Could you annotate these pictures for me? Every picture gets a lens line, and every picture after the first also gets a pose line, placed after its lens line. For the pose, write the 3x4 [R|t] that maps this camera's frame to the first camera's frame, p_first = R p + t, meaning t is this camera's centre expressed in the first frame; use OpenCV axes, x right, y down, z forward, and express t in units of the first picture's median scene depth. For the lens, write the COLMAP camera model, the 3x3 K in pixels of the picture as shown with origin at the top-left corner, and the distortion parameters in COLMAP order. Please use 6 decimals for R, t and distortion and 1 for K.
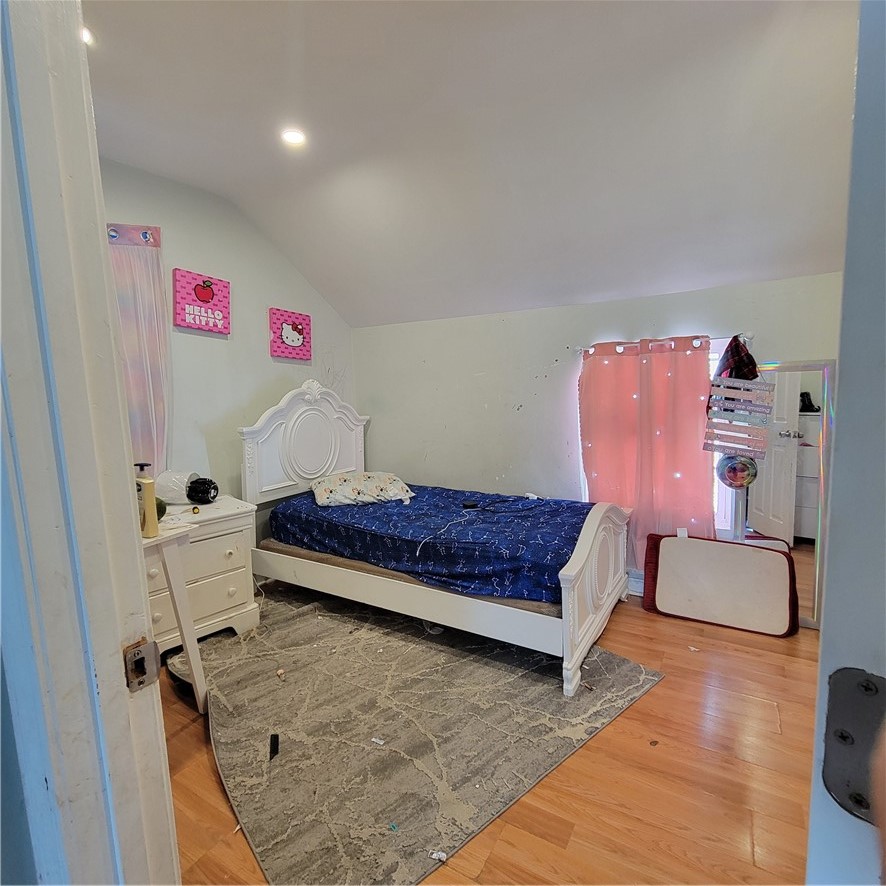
lens RADIAL K [[479.8, 0, 442.8], [0, 479.8, 445.0], [0, 0, 1]] dist [0.004220, 0.001861]
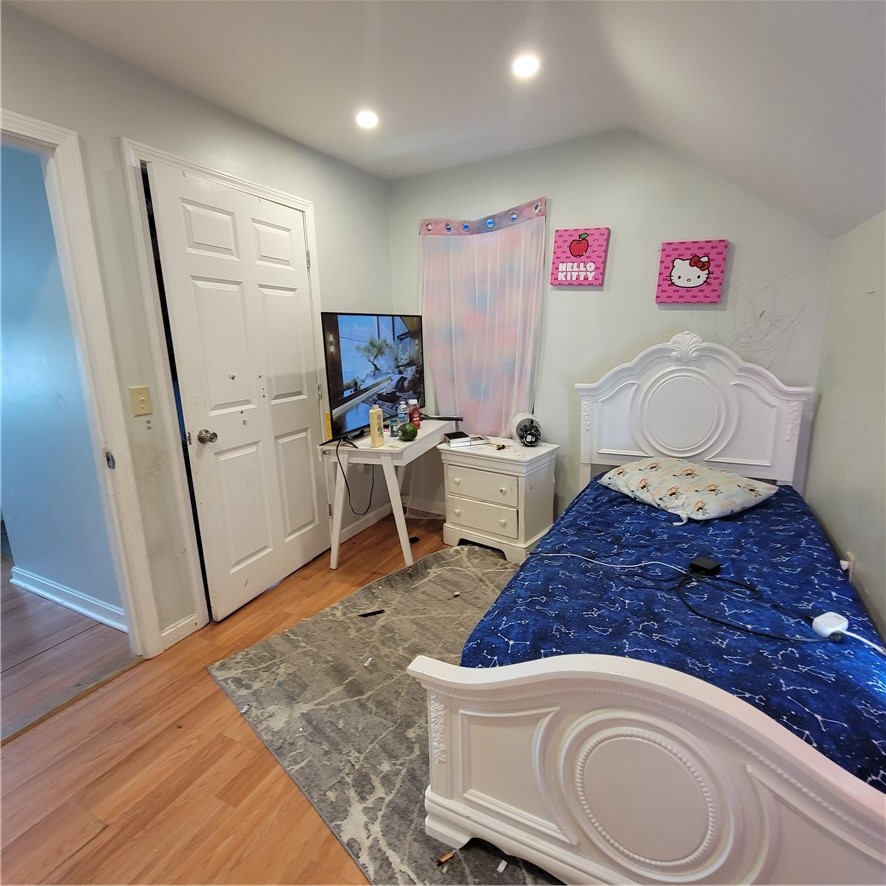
lens RADIAL K [[479.8, 0, 442.2], [0, 479.8, 441.2], [0, 0, 1]] dist [0.004220, 0.001861]
pose [[0.085423, 0.232648, -0.968802, 0.559909], [-0.093191, 0.969960, 0.224709, -0.119438], [0.991977, 0.071088, 0.104538, 0.635802]]
